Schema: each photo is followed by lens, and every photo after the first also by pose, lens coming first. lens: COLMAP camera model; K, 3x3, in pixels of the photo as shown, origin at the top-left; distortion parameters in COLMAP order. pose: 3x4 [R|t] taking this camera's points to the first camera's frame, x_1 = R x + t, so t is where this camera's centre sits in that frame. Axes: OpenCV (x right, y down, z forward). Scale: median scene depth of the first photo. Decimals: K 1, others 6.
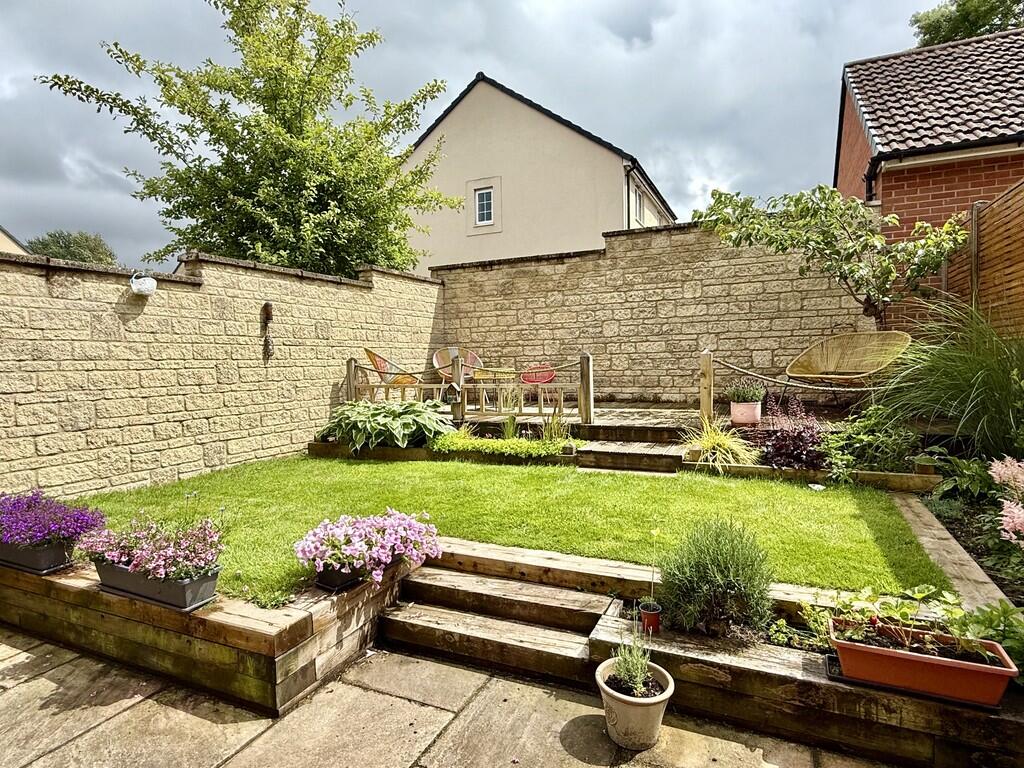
lens RADIAL K [[564.5, 0, 516.4], [0, 564.5, 382.8], [0, 0, 1]] dist [-0.000838, 0.000007]
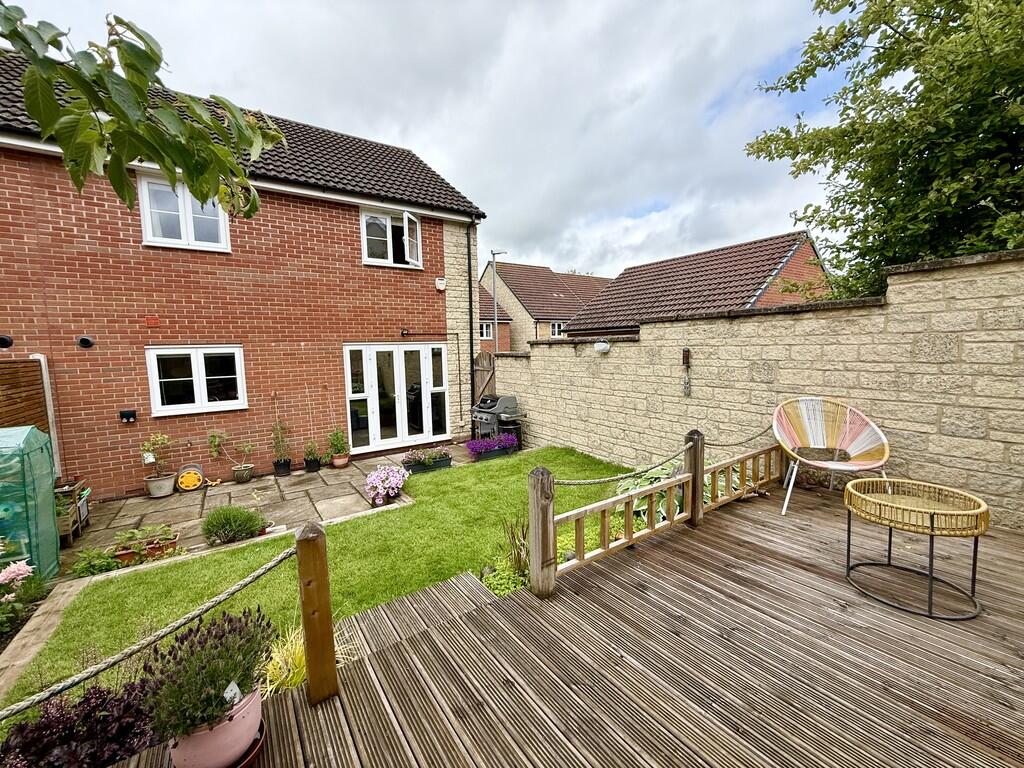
lens RADIAL K [[411.3, 0, 509.2], [0, 411.3, 385.9], [0, 0, 1]] dist [0.000515, -0.000014]
pose [[-0.520832, 0.094764, -0.848383, 0.492878], [-0.019435, 0.992245, 0.122765, -0.175780], [0.853438, 0.080429, -0.514951, 1.225801]]
